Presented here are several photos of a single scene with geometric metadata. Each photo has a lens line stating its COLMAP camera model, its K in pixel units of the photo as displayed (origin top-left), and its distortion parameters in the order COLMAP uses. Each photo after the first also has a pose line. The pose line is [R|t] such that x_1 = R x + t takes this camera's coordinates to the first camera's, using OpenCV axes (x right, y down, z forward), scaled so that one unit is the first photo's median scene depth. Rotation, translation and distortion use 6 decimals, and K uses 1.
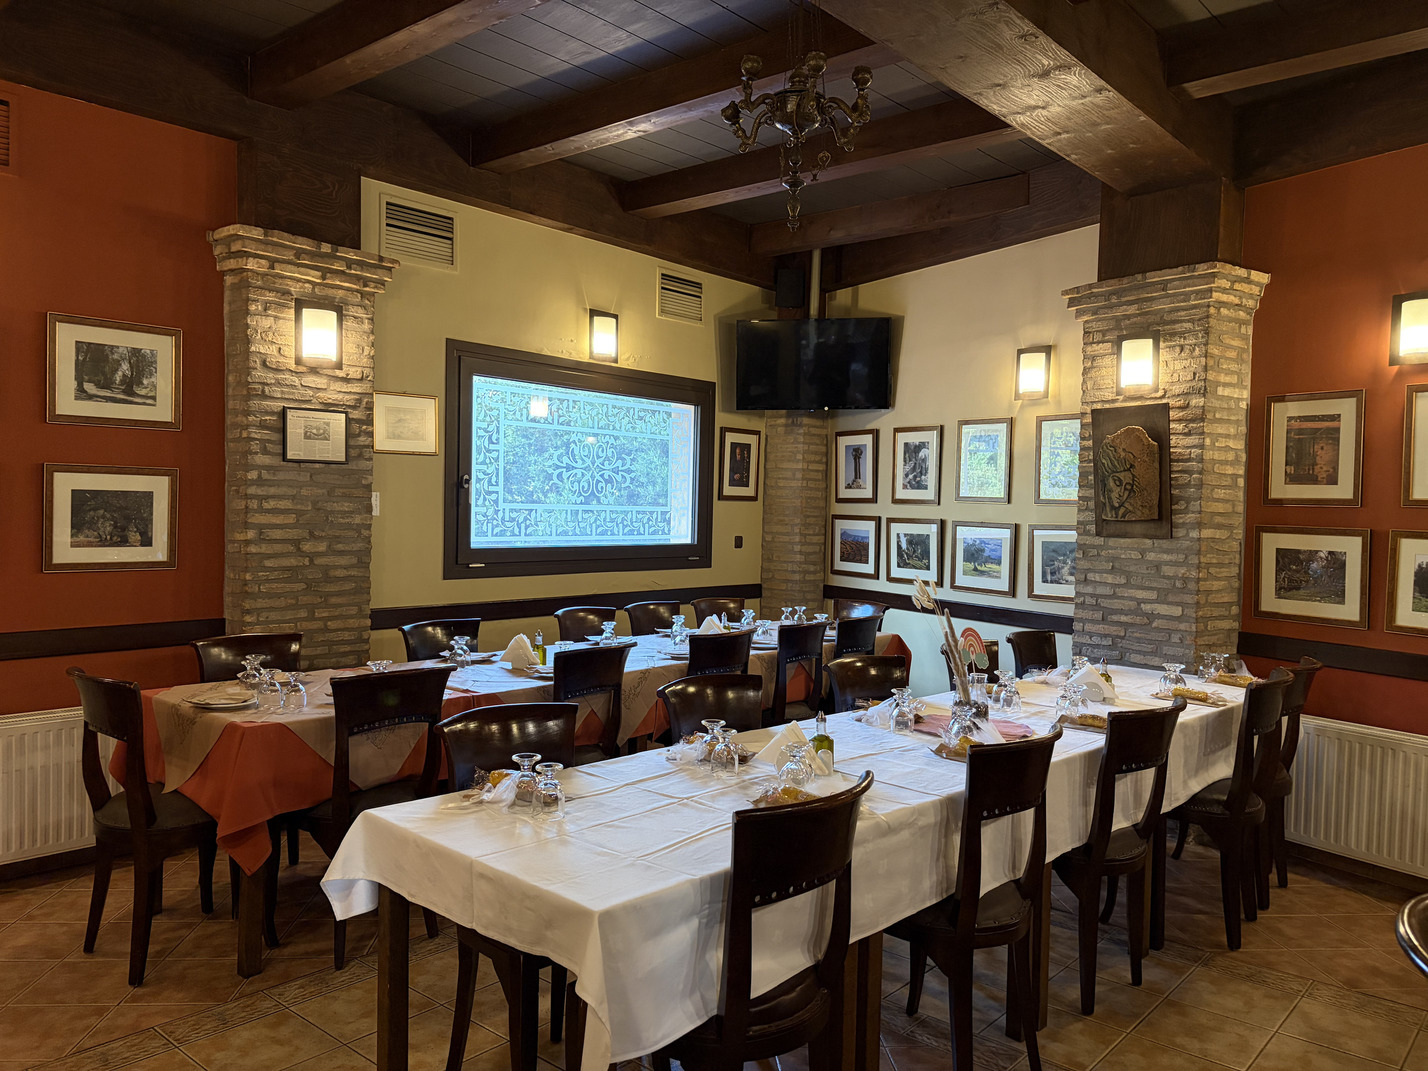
lens RADIAL K [[1088.0, 0, 716.6], [0, 1088.0, 517.3], [0, 0, 1]] dist [0.063486, -0.053121]
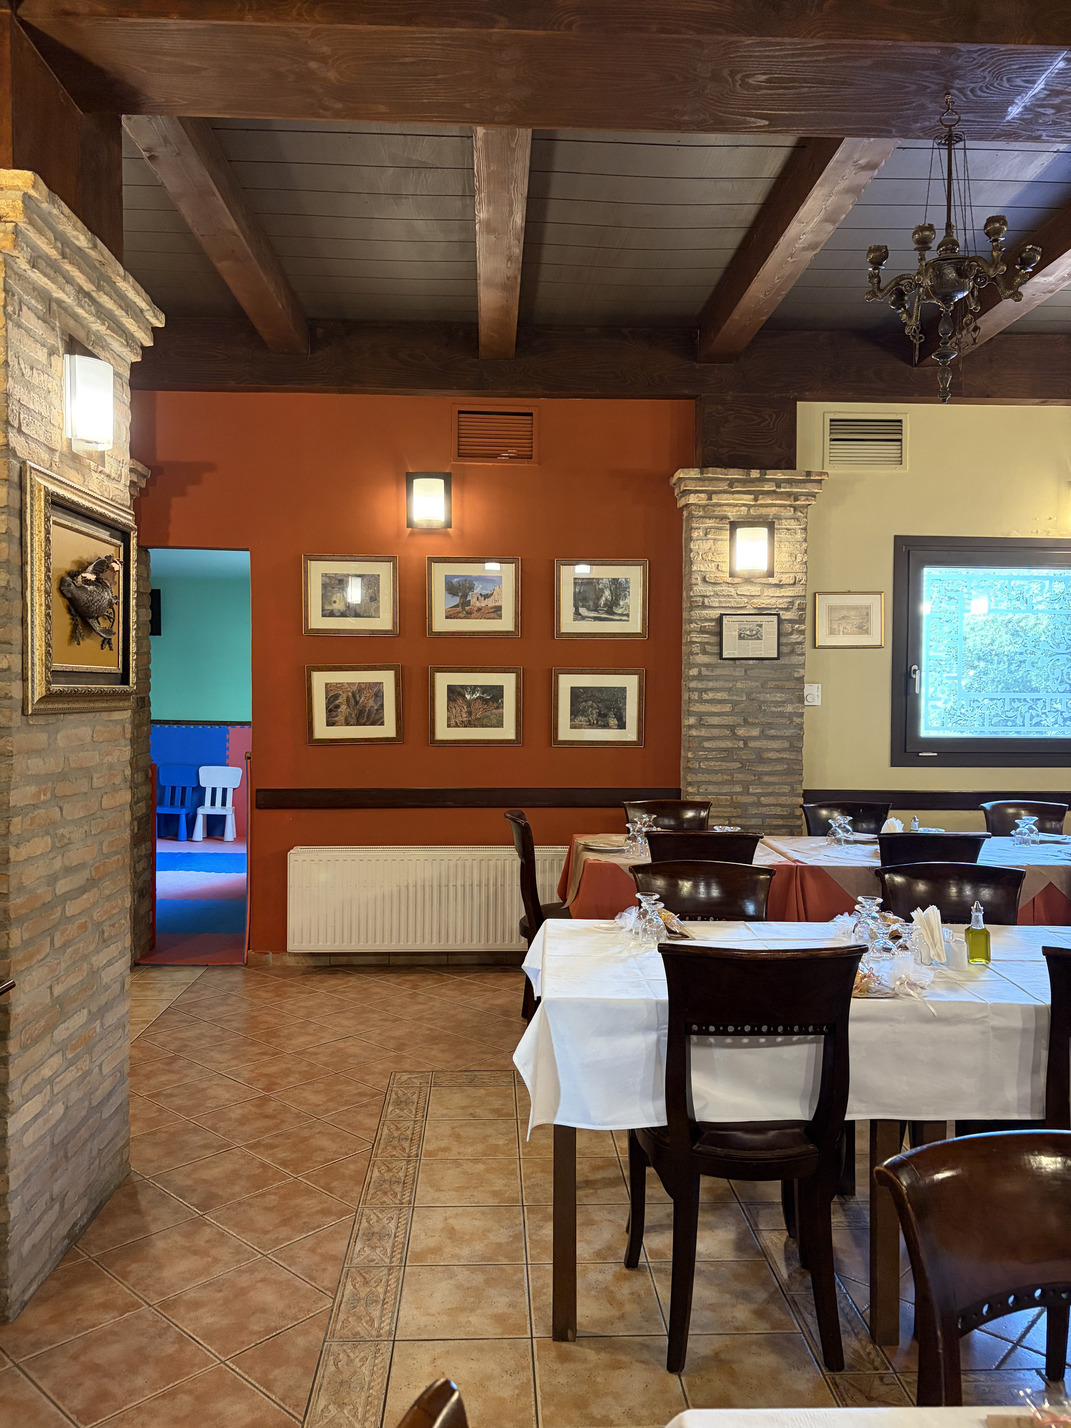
lens RADIAL K [[1088.0, 0, 560.1], [0, 1088.0, 715.6], [0, 0, 1]] dist [0.063486, -0.053121]
pose [[0.685013, -0.004683, -0.728516, 0.345789], [0.000535, 0.999982, -0.005925, 0.016648], [0.728531, 0.003669, 0.685003, 0.061924]]
